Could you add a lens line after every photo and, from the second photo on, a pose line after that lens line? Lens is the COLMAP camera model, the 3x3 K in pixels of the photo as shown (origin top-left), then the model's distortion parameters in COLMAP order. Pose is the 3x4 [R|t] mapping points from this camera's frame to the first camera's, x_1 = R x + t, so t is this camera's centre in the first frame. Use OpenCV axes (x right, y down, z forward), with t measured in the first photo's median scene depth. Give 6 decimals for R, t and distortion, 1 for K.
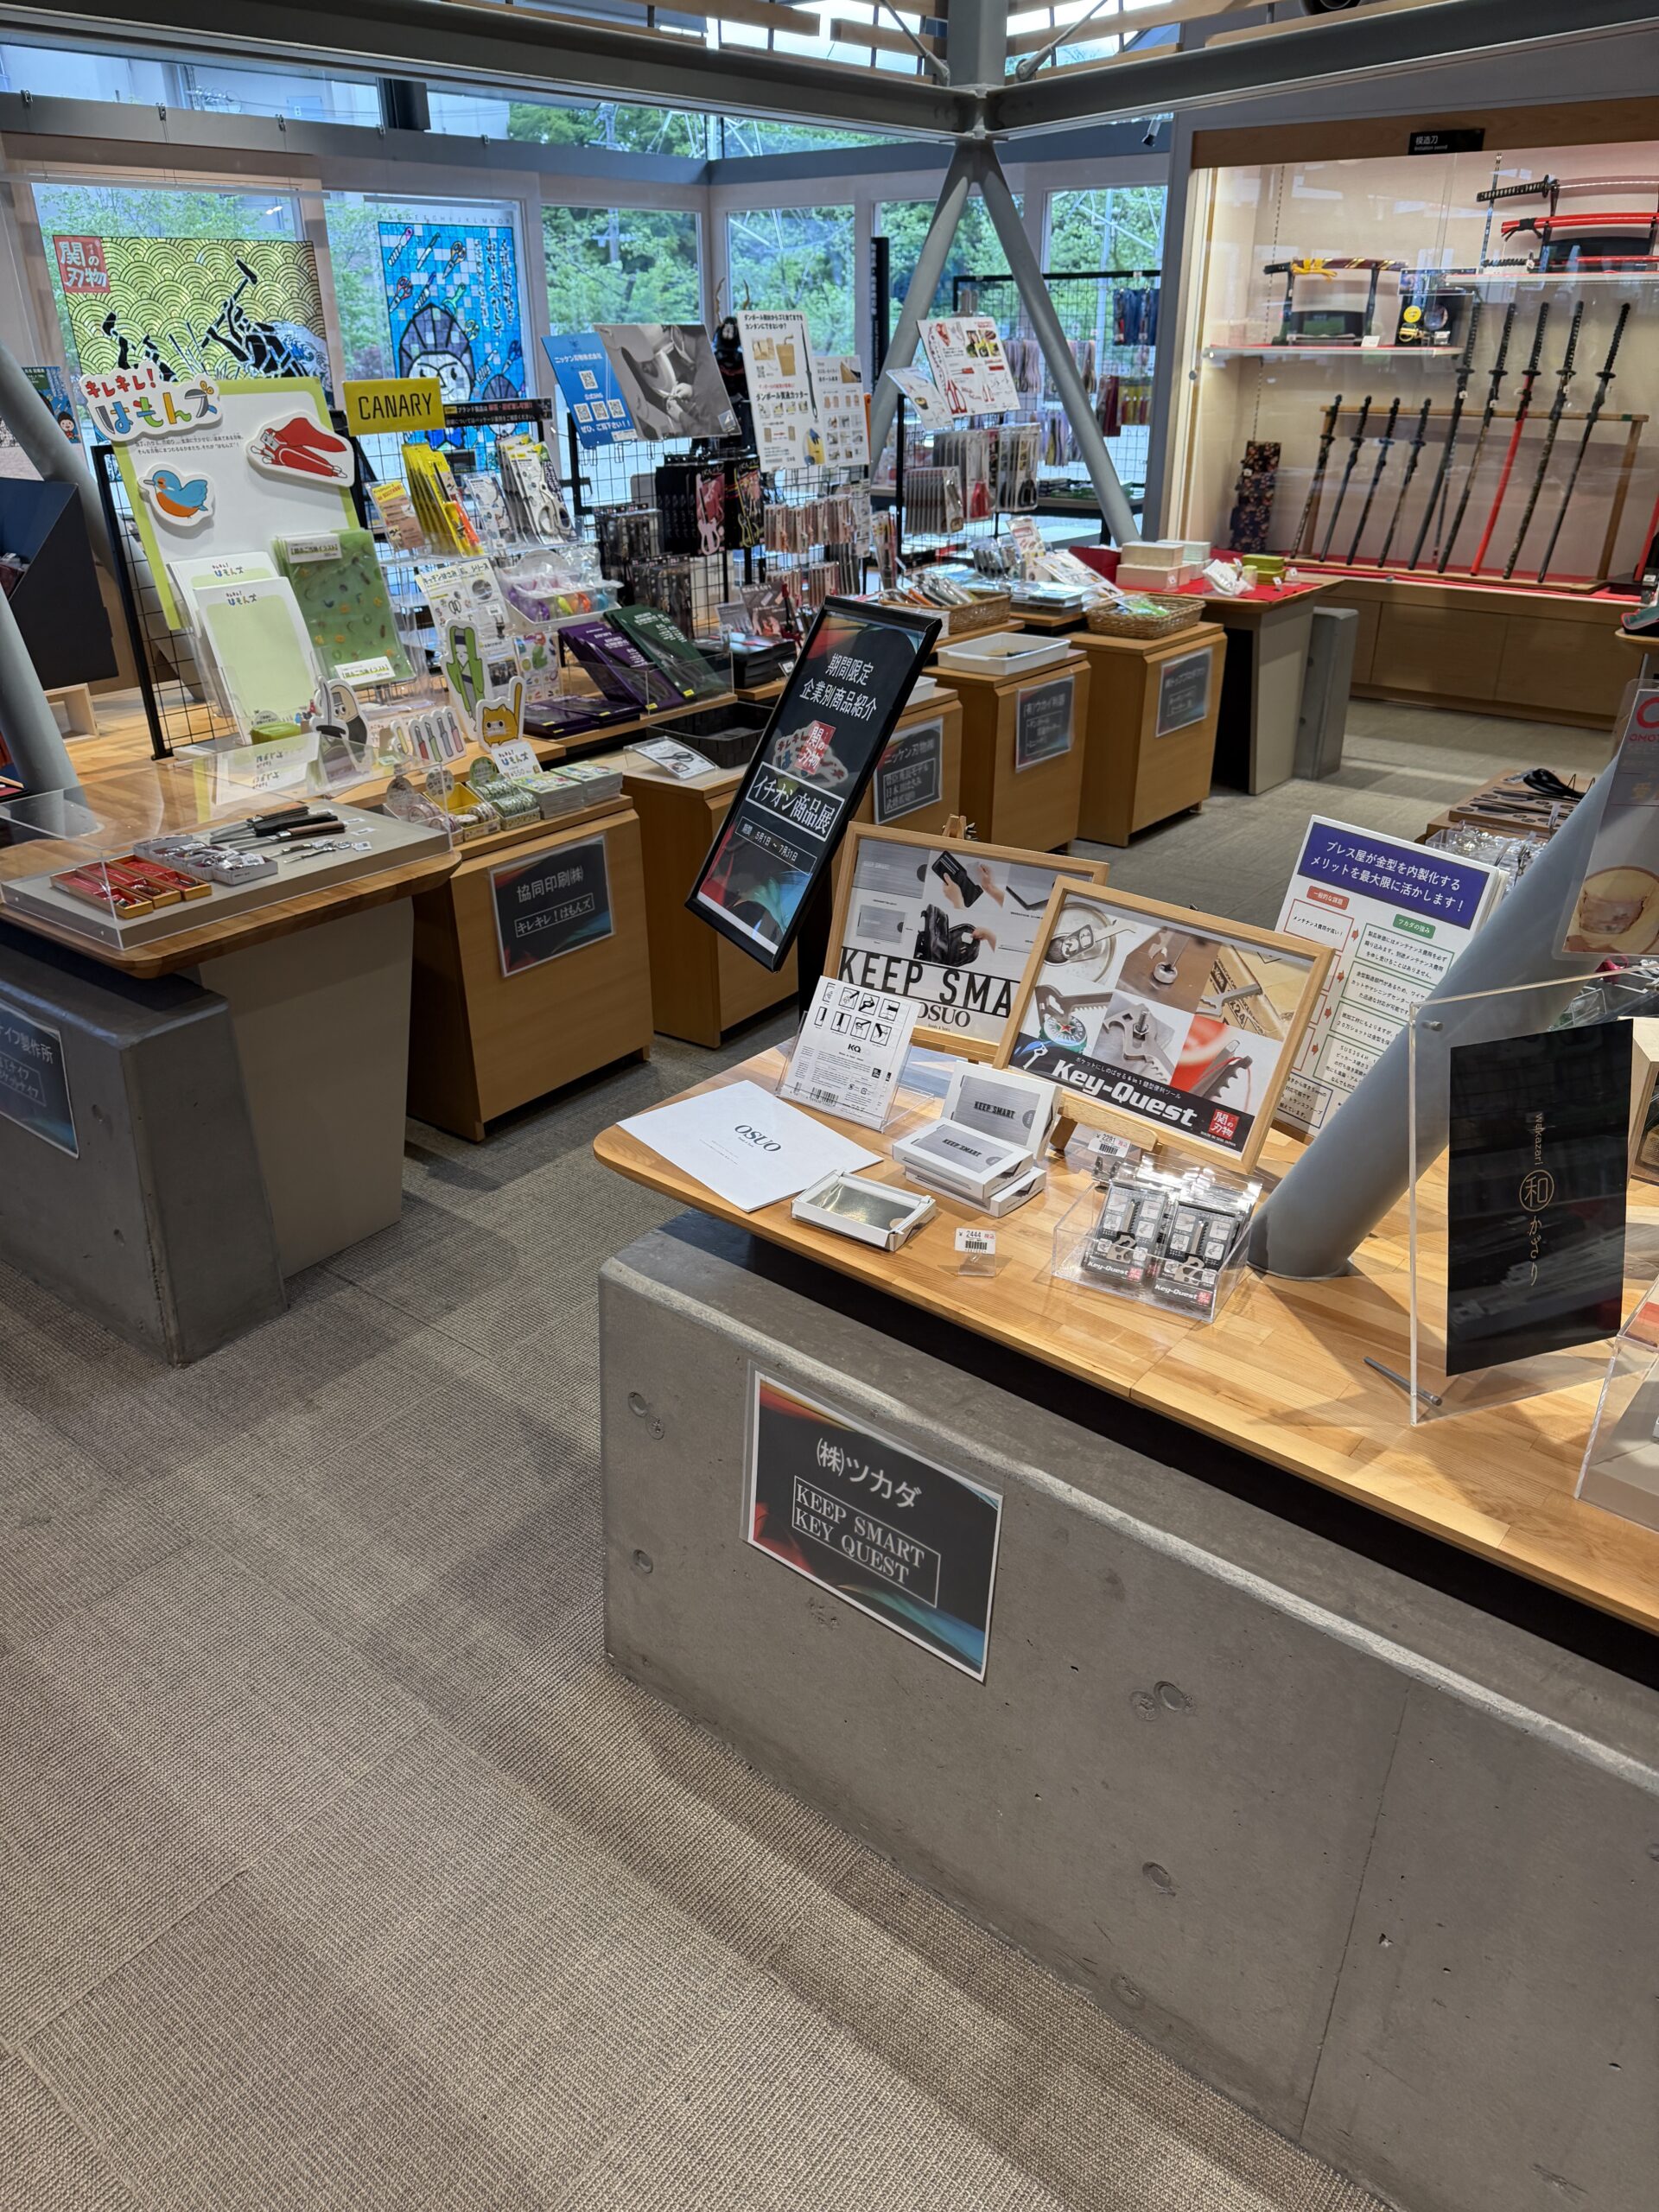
lens RADIAL K [[1565.5, 0, 817.0], [0, 1565.5, 1108.2], [0, 0, 1]] dist [0.008747, -0.008561]
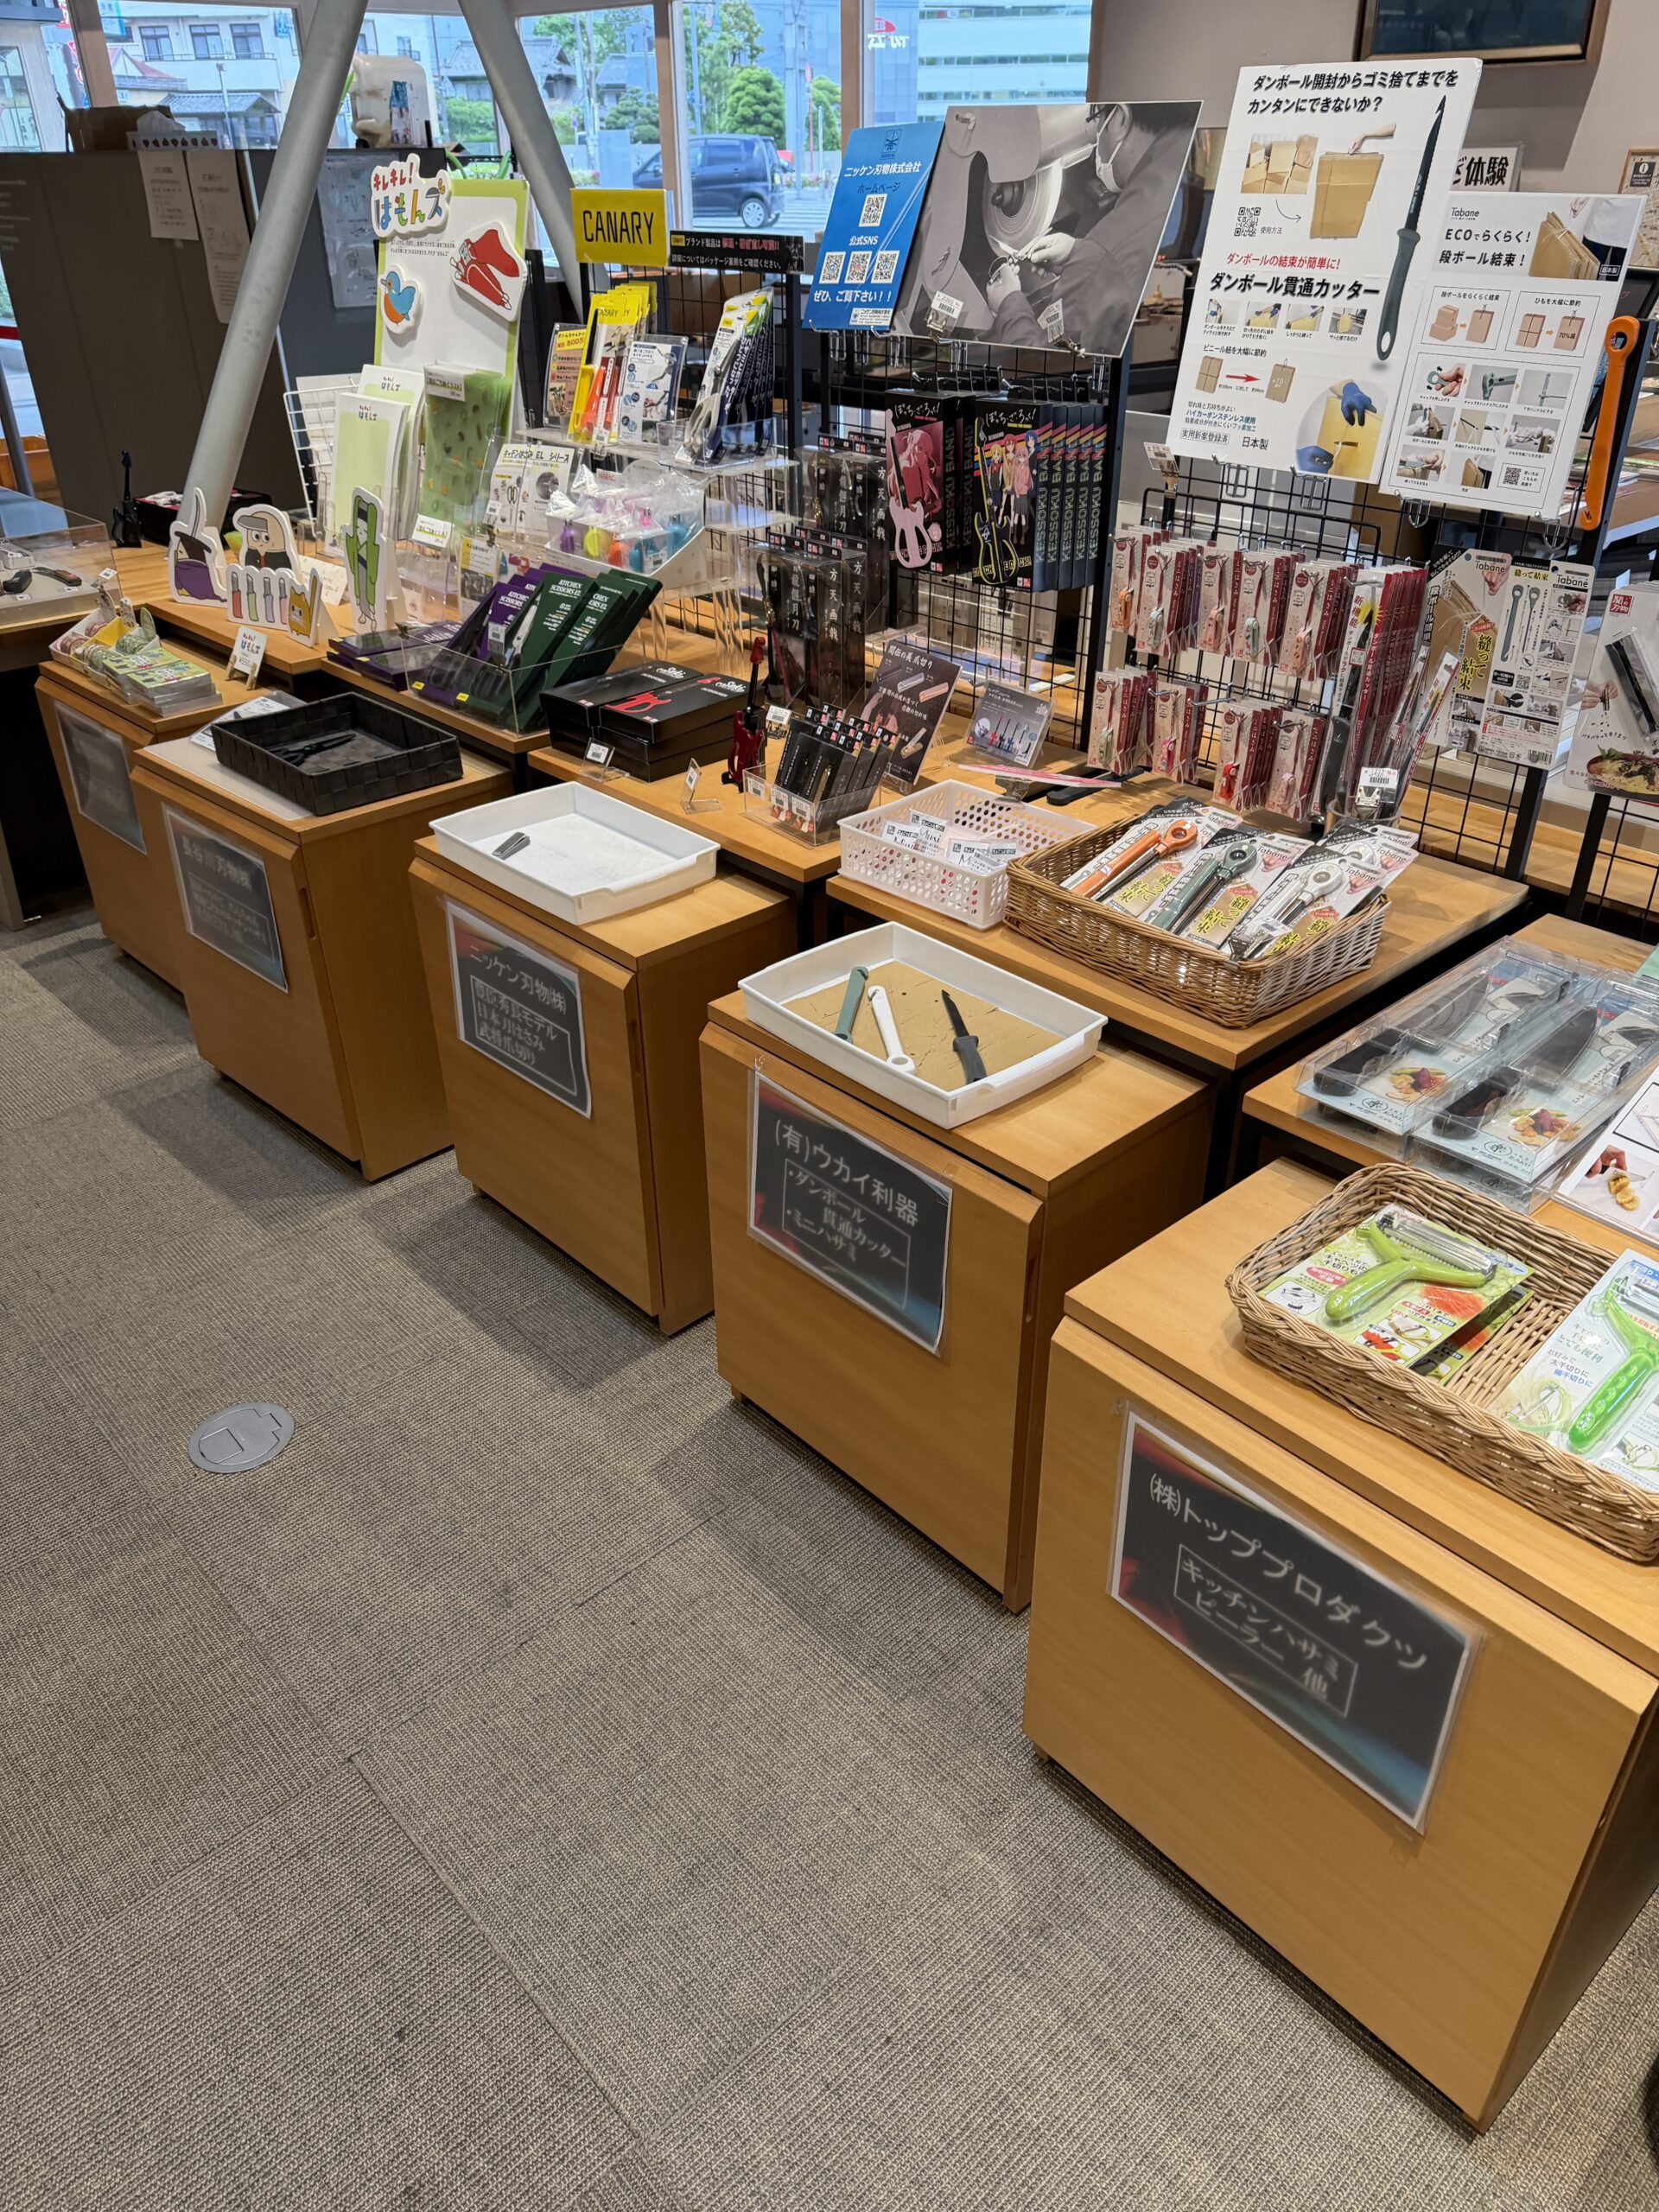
lens RADIAL K [[1565.5, 0, 817.0], [0, 1565.5, 1108.2], [0, 0, 1]] dist [0.008747, -0.008561]
pose [[-0.144579, 0.527638, -0.837075, 0.393017], [-0.437061, 0.724913, 0.532427, -0.404325], [0.887736, 0.442831, 0.125803, 0.815773]]
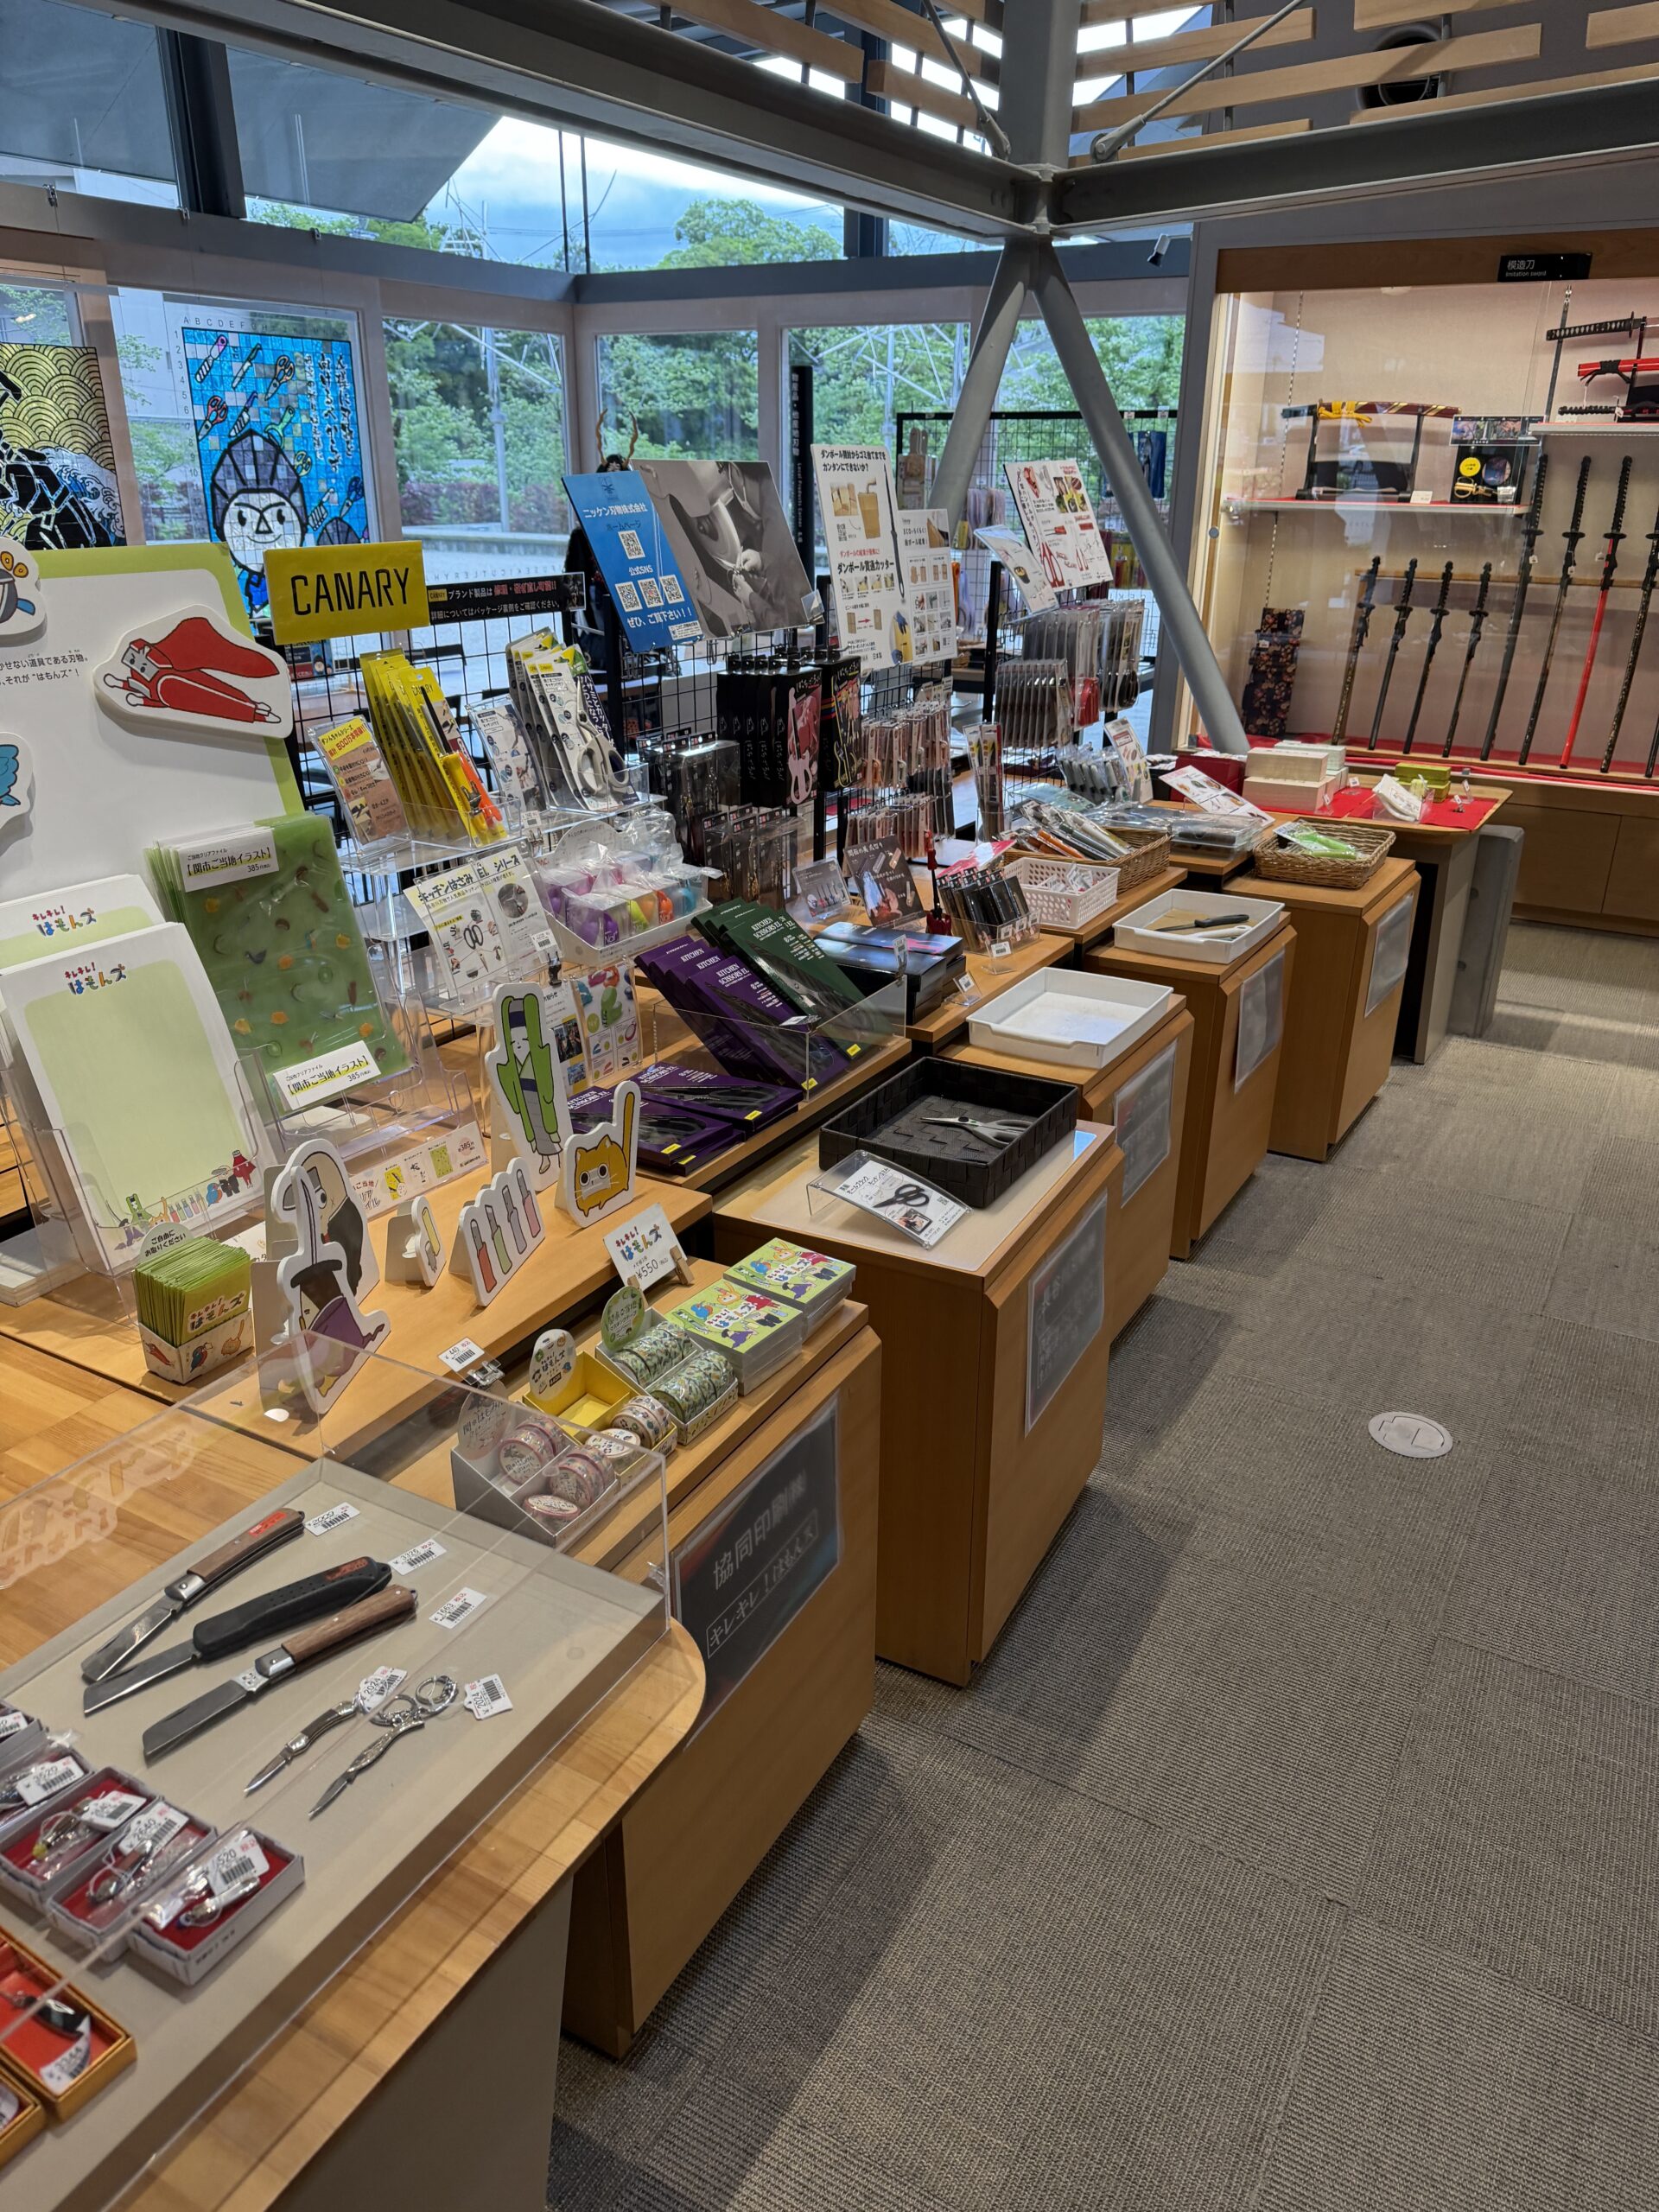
lens RADIAL K [[1549.4, 0, 839.8], [0, 1549.4, 1126.7], [0, 0, 1]] dist [0.050558, -0.065505]
pose [[0.987246, -0.045647, 0.152519, -0.131138], [0.055382, 0.996649, -0.060203, -0.145434], [-0.149260, 0.067882, 0.986465, 0.296137]]
